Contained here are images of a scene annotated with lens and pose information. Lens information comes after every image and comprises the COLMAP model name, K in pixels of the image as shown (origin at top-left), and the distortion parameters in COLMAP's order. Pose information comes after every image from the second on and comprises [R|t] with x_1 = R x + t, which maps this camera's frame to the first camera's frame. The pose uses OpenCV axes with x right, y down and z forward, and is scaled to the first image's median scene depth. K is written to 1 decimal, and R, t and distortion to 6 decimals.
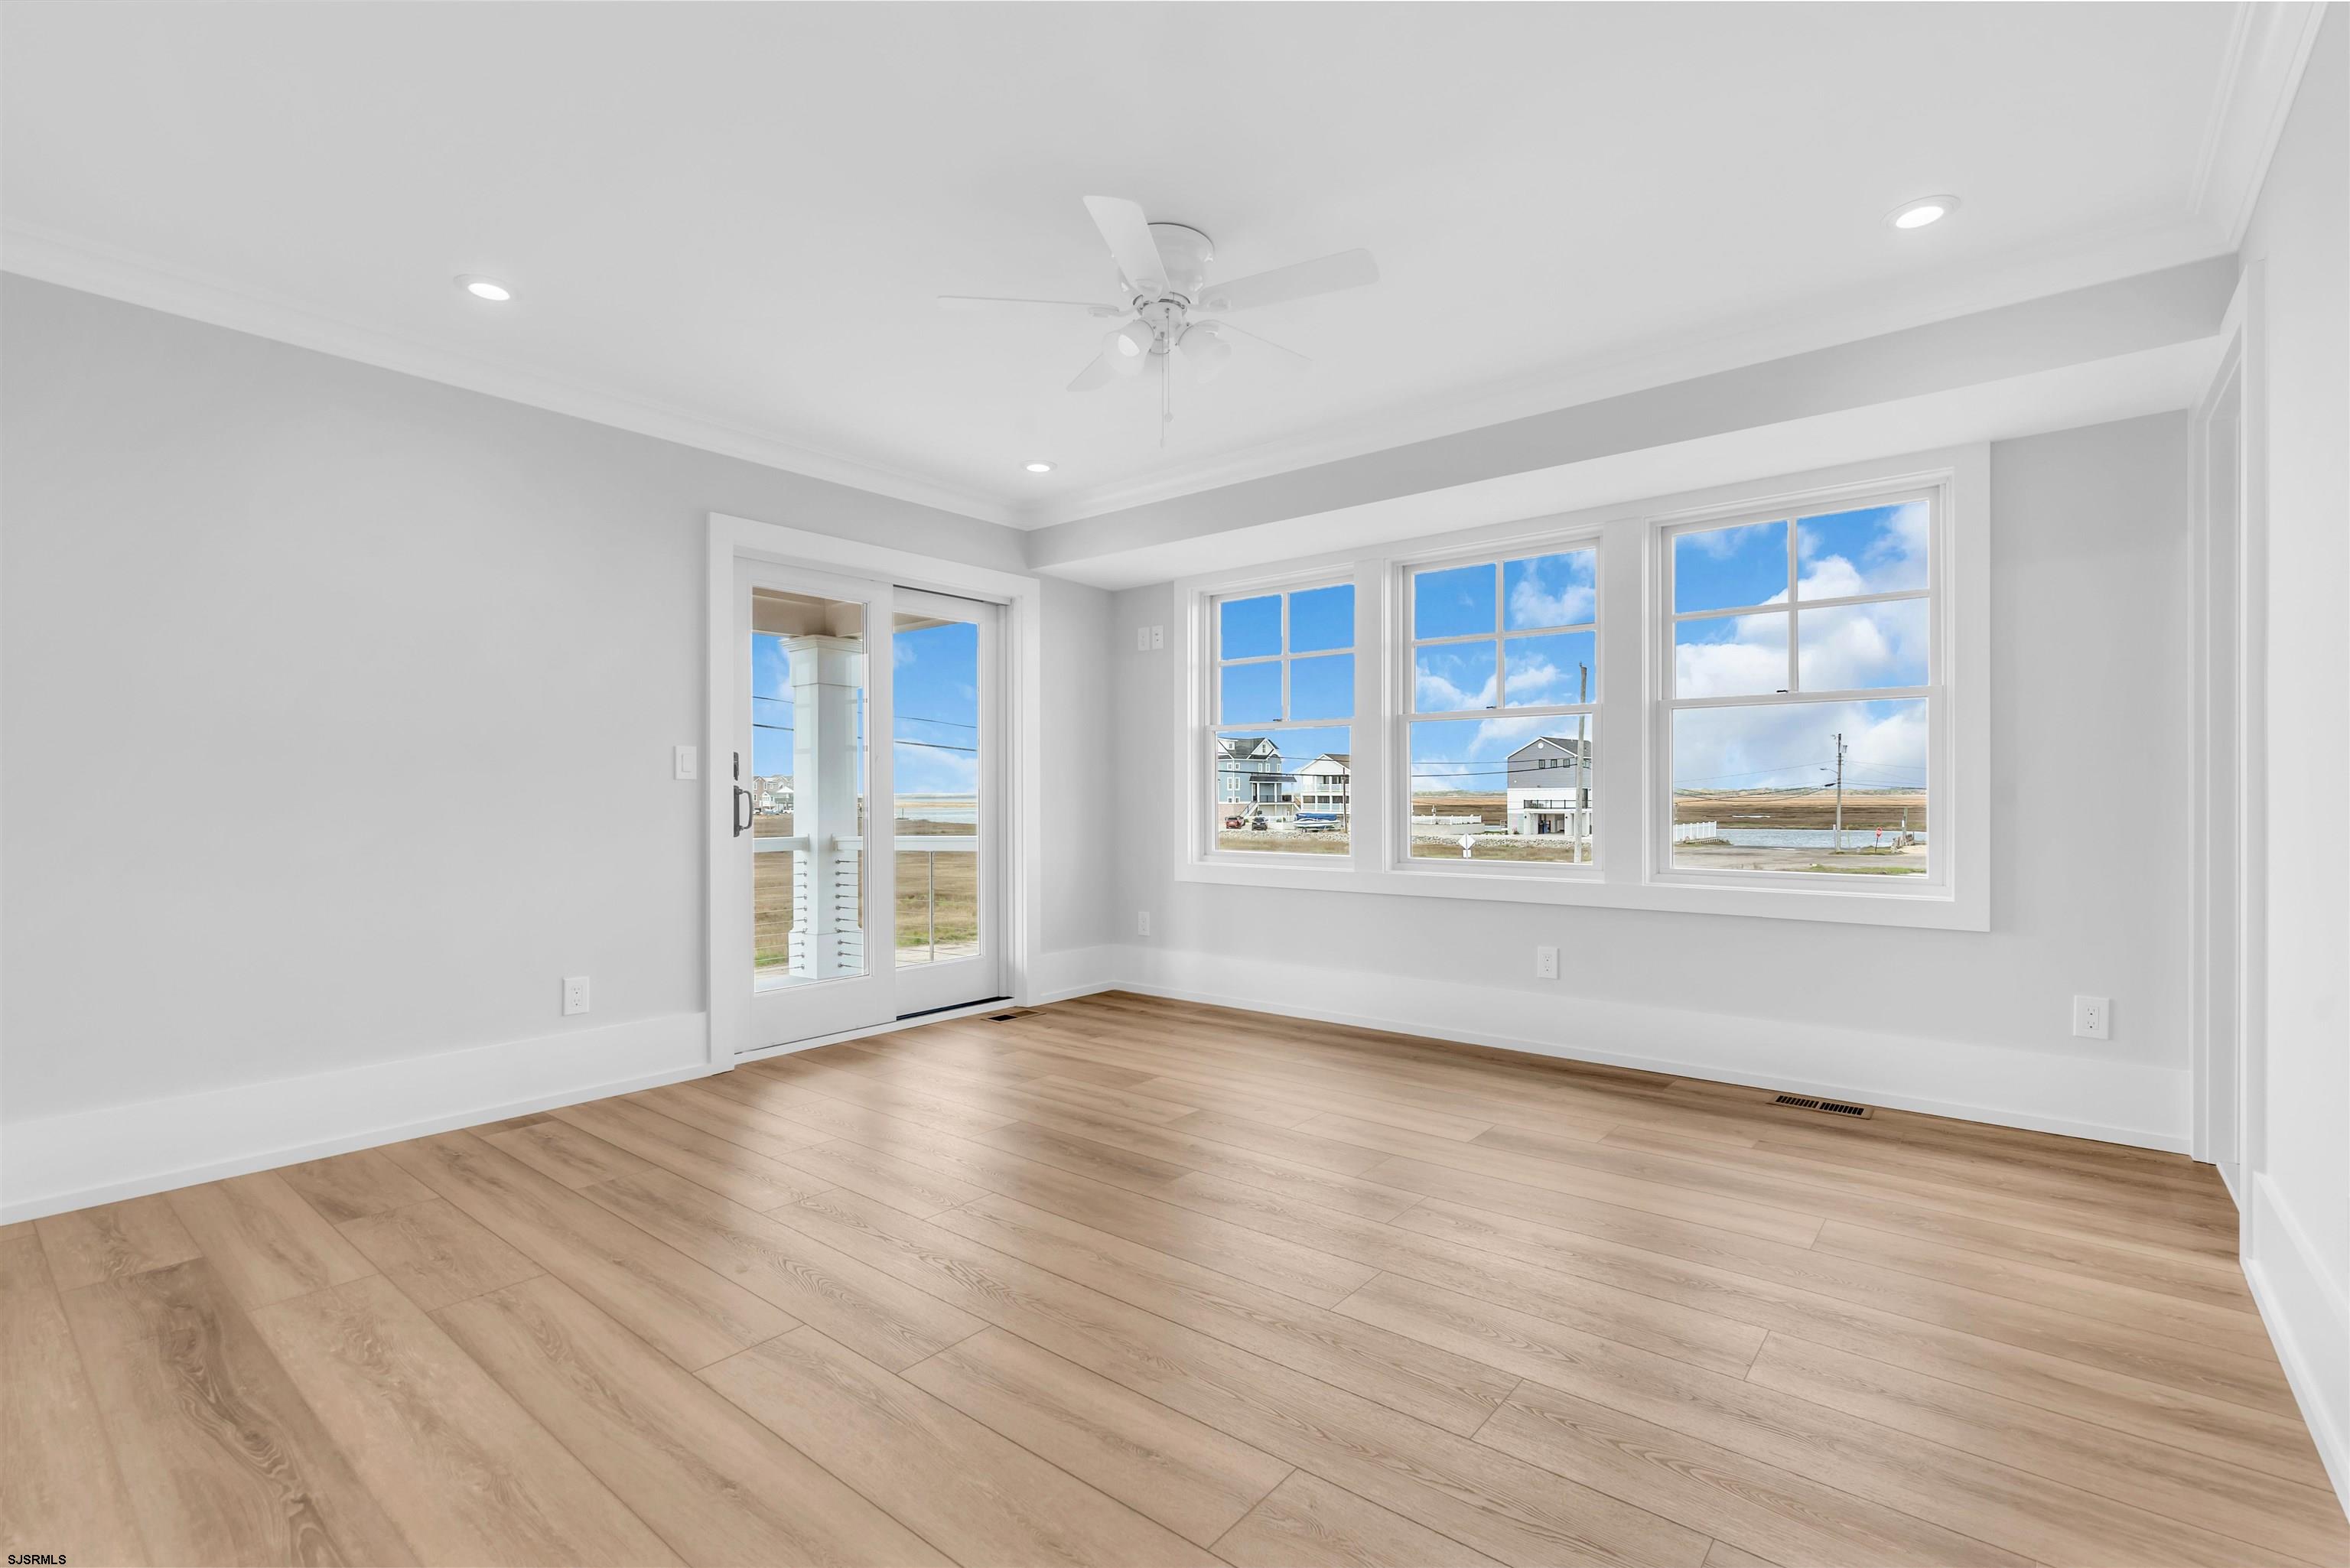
lens RADIAL K [[1062.9, 0, 1183.0], [0, 1062.9, 792.3], [0, 0, 1]] dist [0.000208, 0.000410]
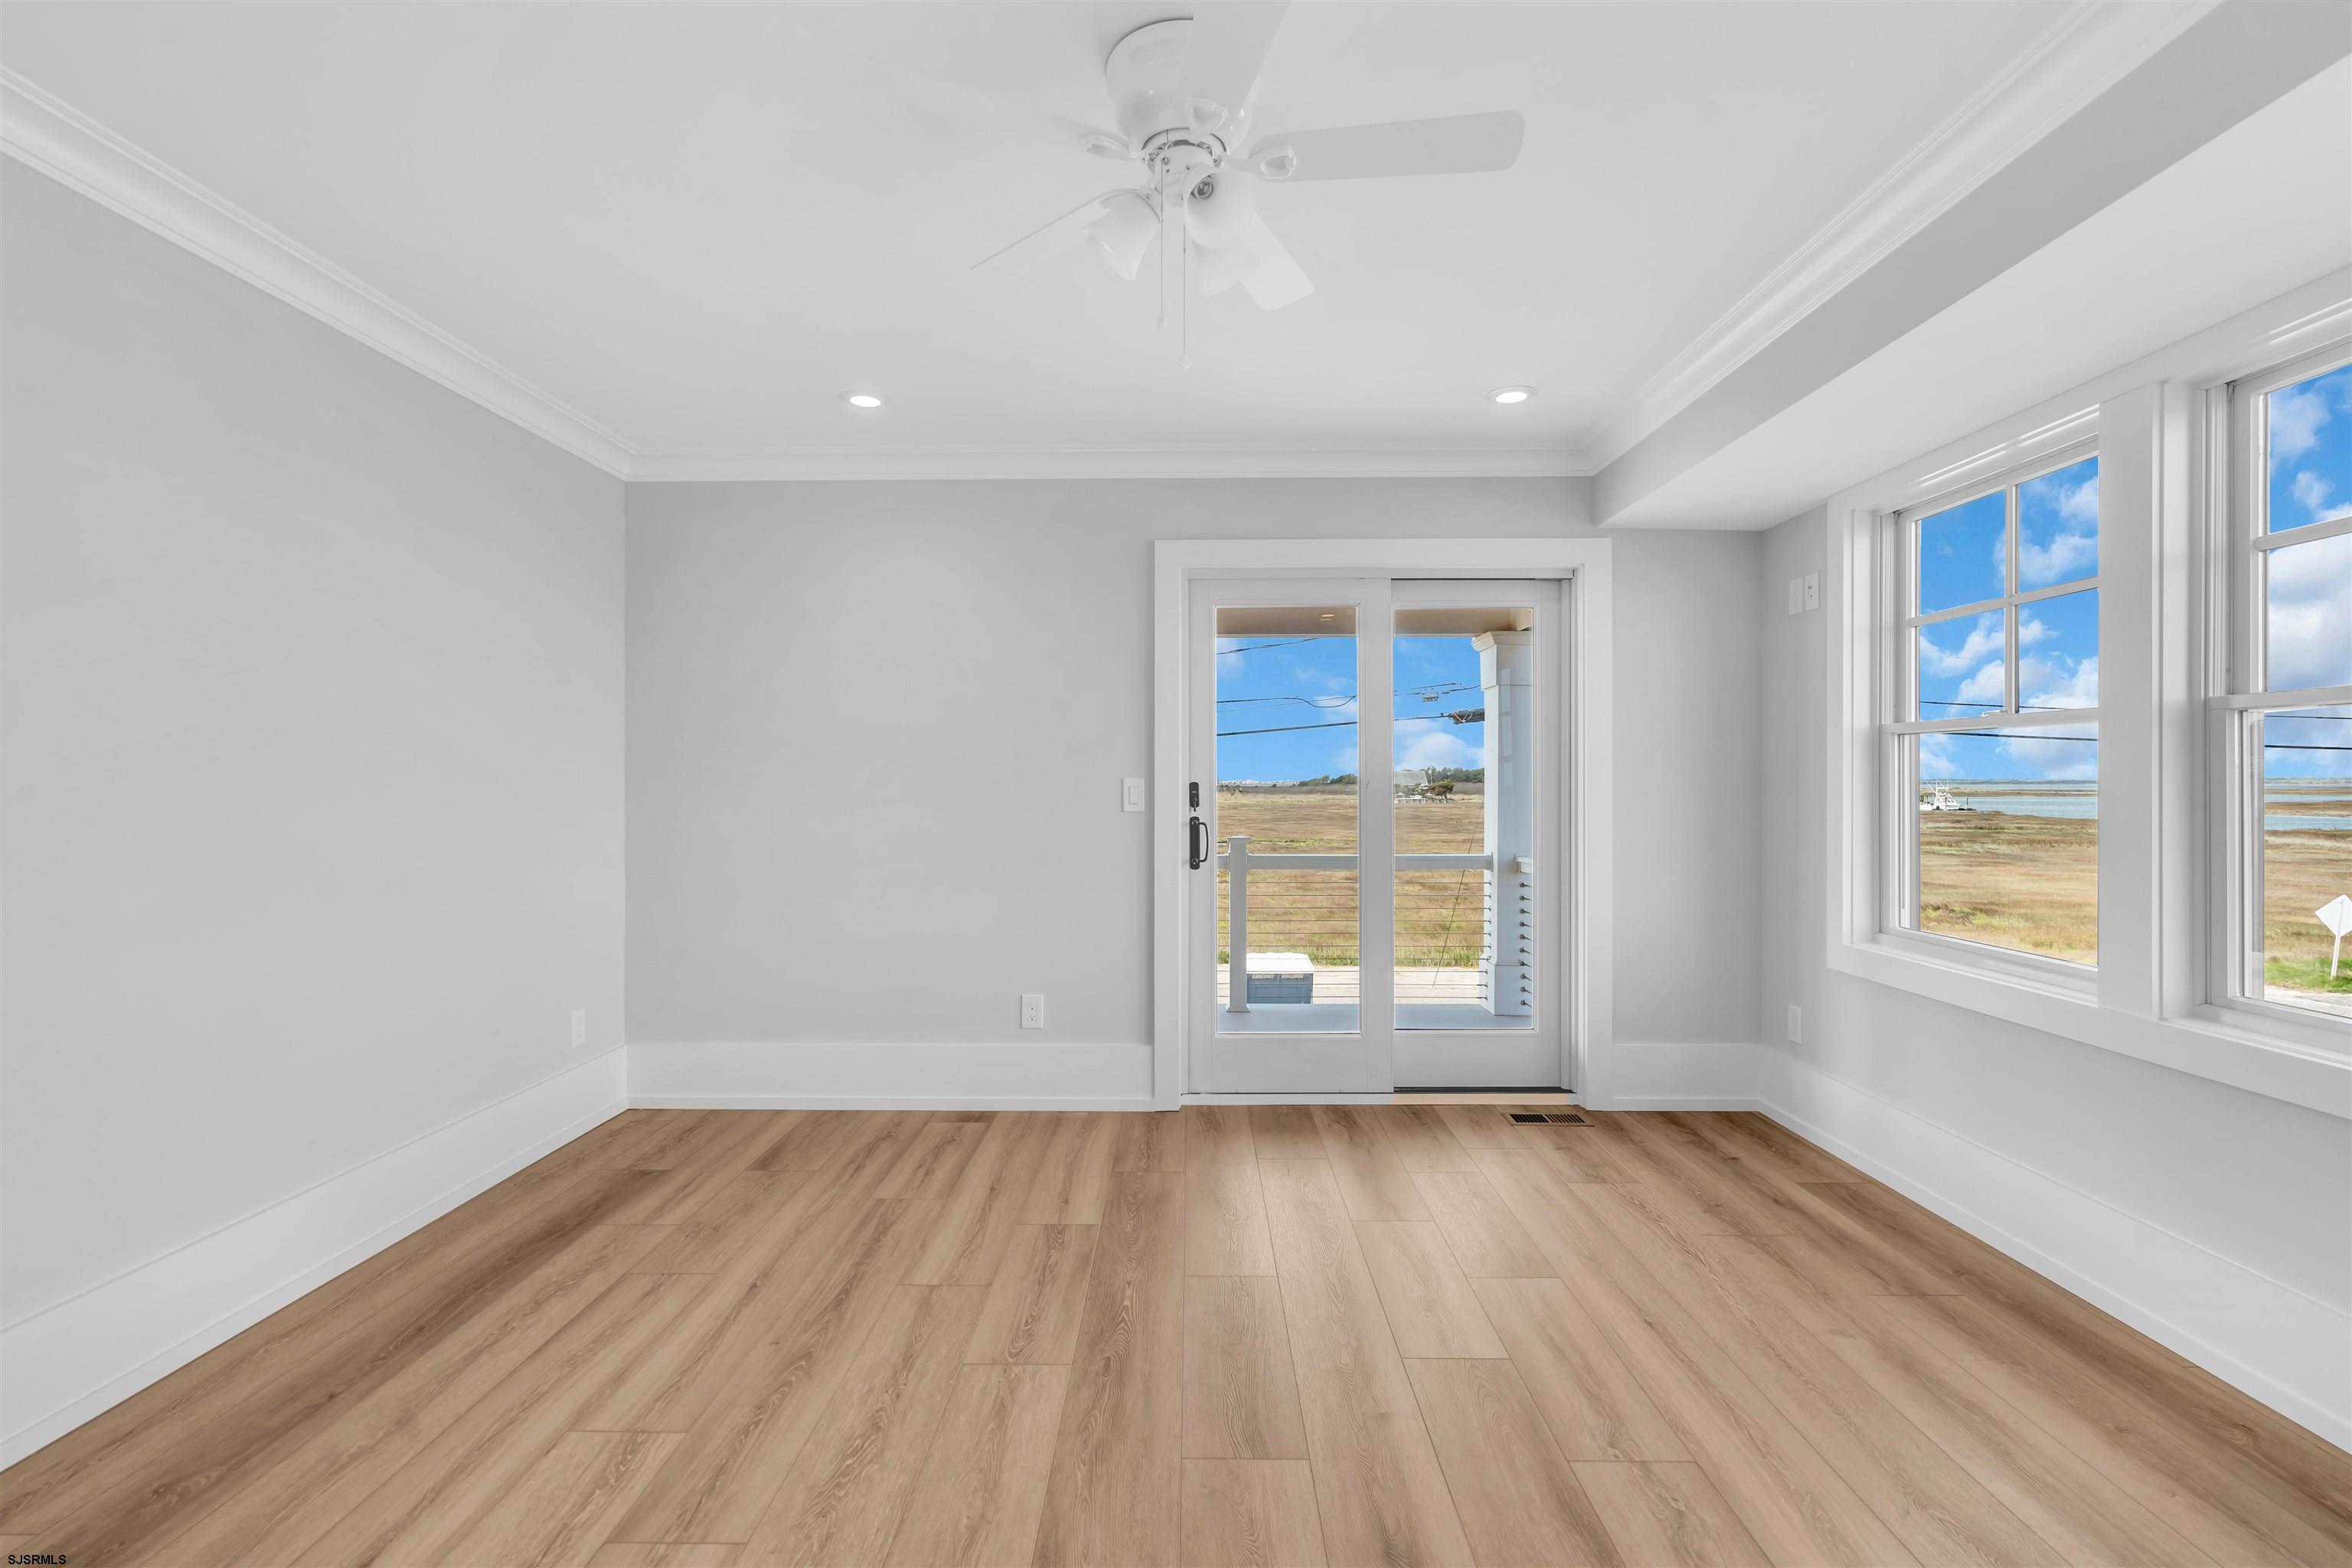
lens RADIAL K [[1073.2, 0, 1176.3], [0, 1073.2, 779.2], [0, 0, 1]] dist [-0.005455, 0.001748]
pose [[0.620275, 0.001166, -0.784383, 0.354639], [0.000759, 0.999998, 0.002087, -0.044712], [0.784384, -0.001890, 0.620273, 0.401166]]
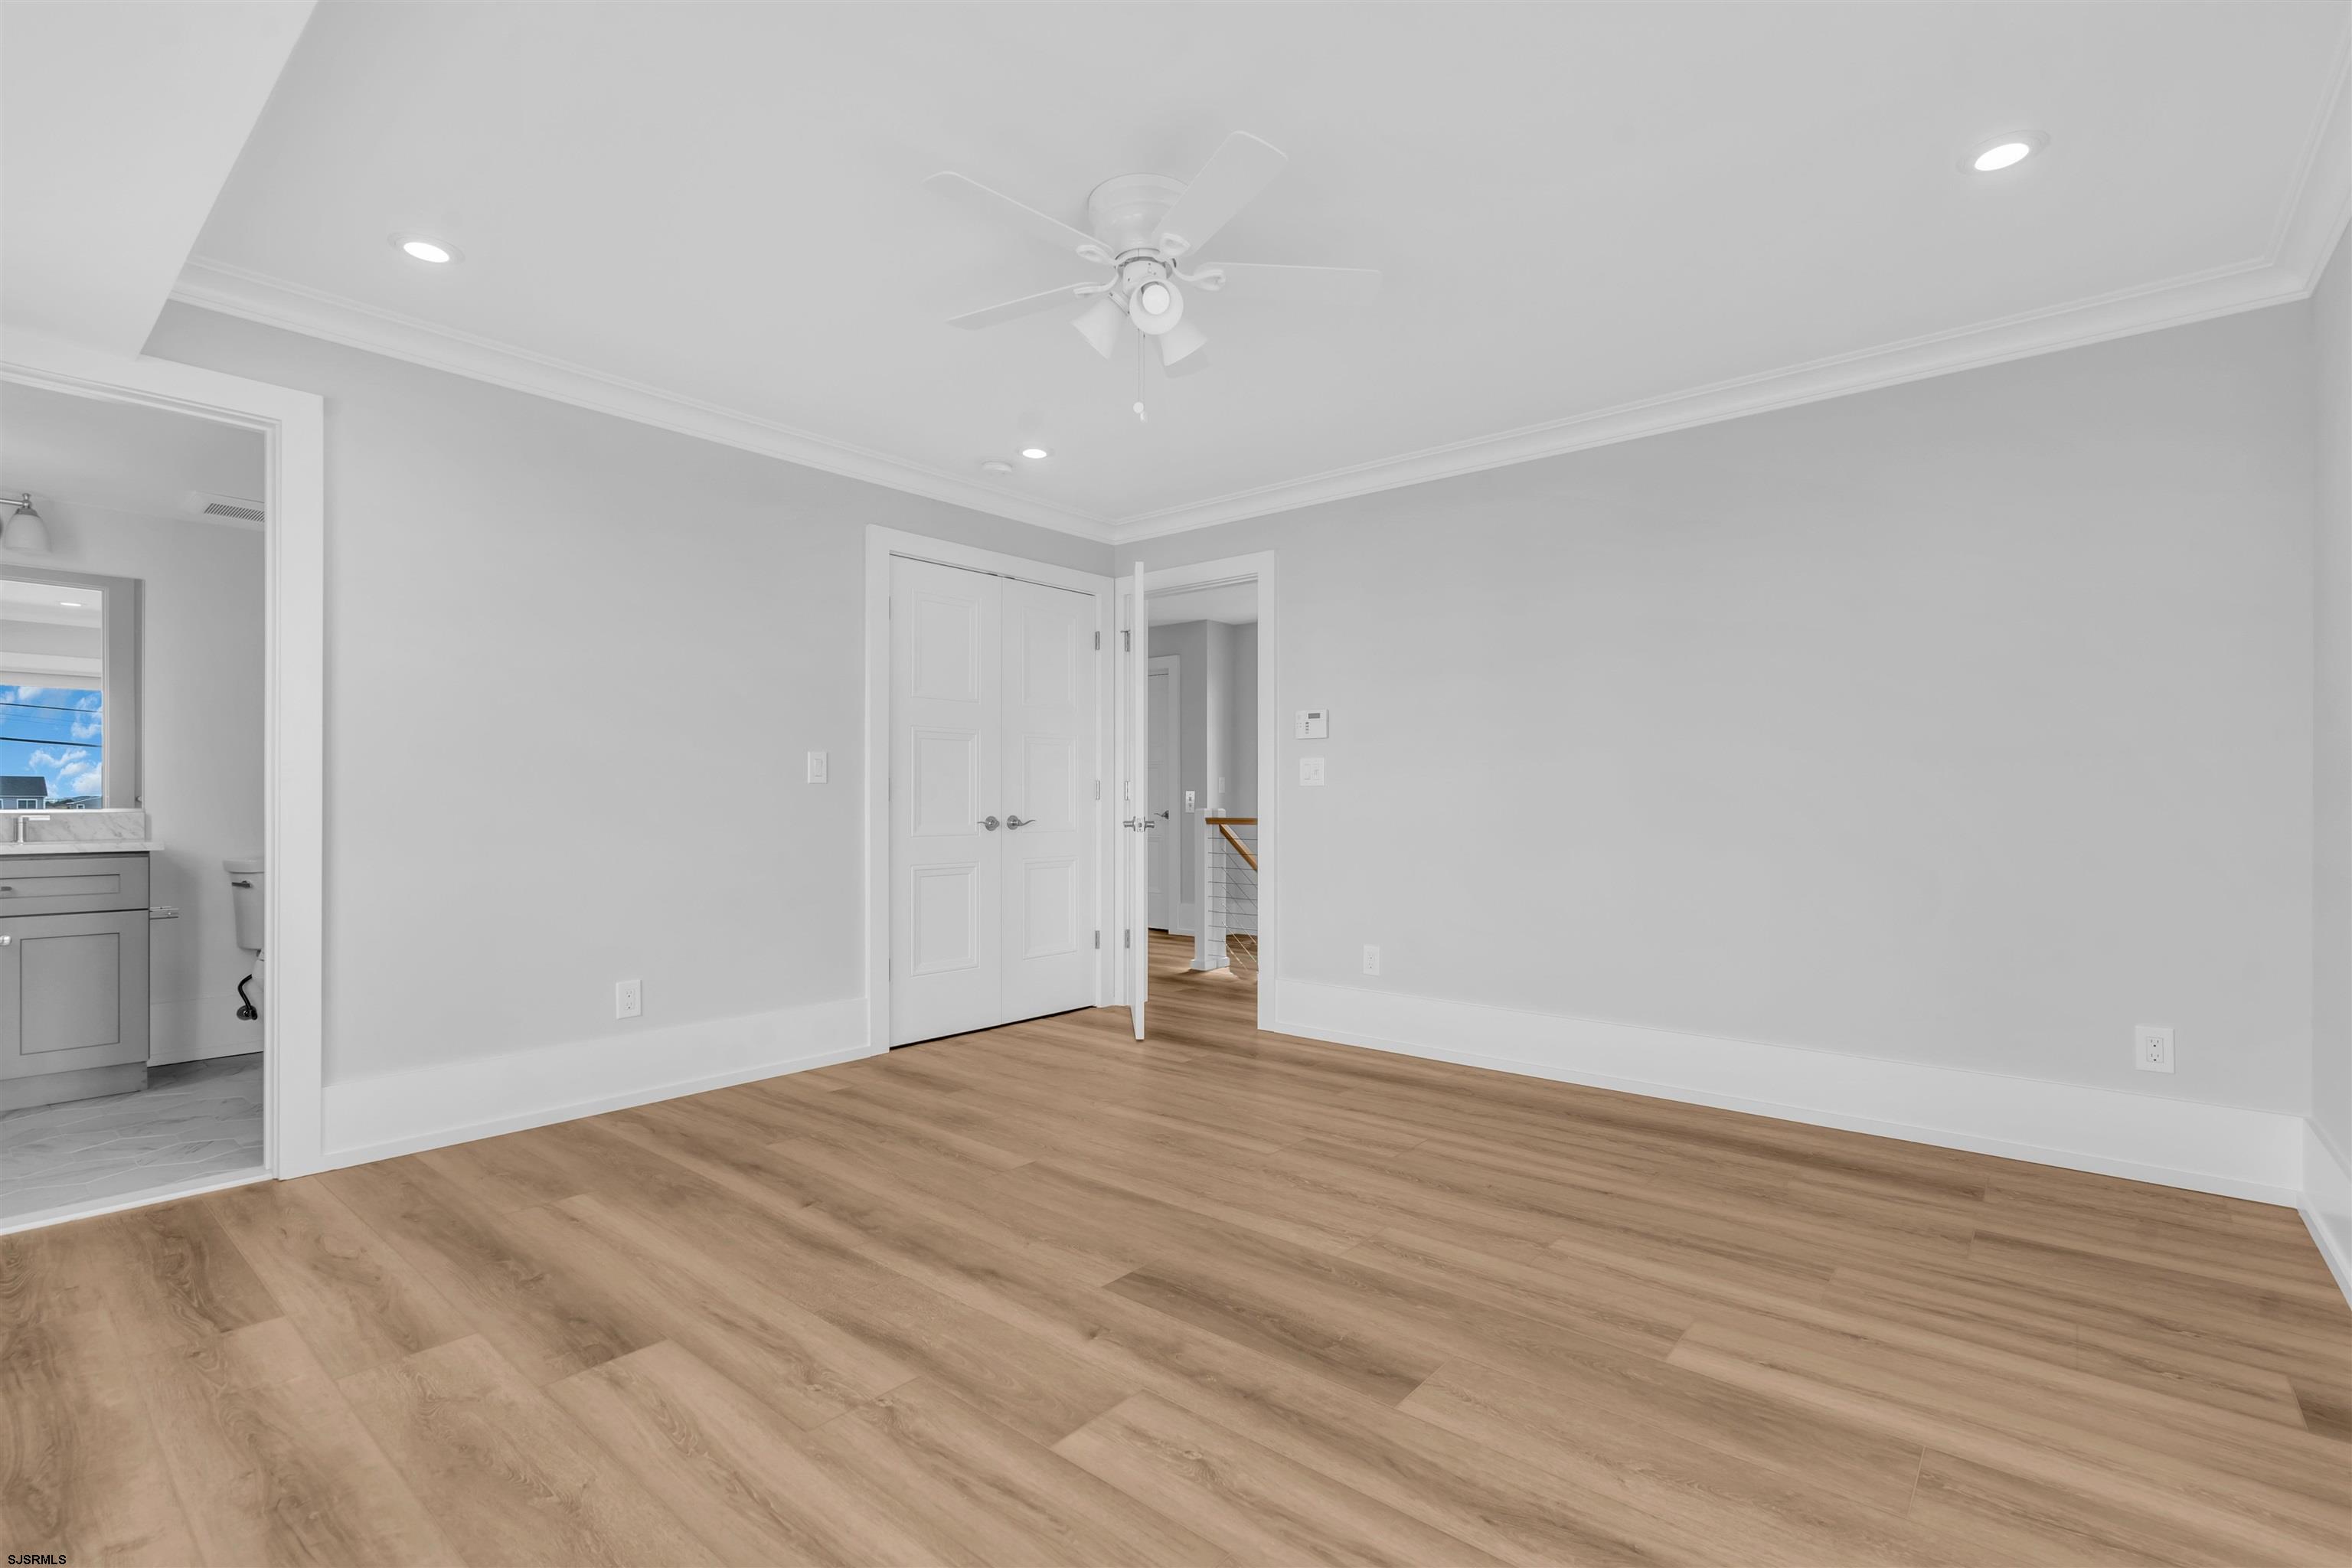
lens RADIAL K [[1063.9, 0, 1184.0], [0, 1063.9, 792.4], [0, 0, 1]] dist [0.000208, 0.000410]
pose [[-0.999868, 0.002181, 0.016129, -0.046987], [0.002019, 0.999947, -0.010058, 0.002429], [-0.016150, -0.010024, -0.999819, 1.334405]]
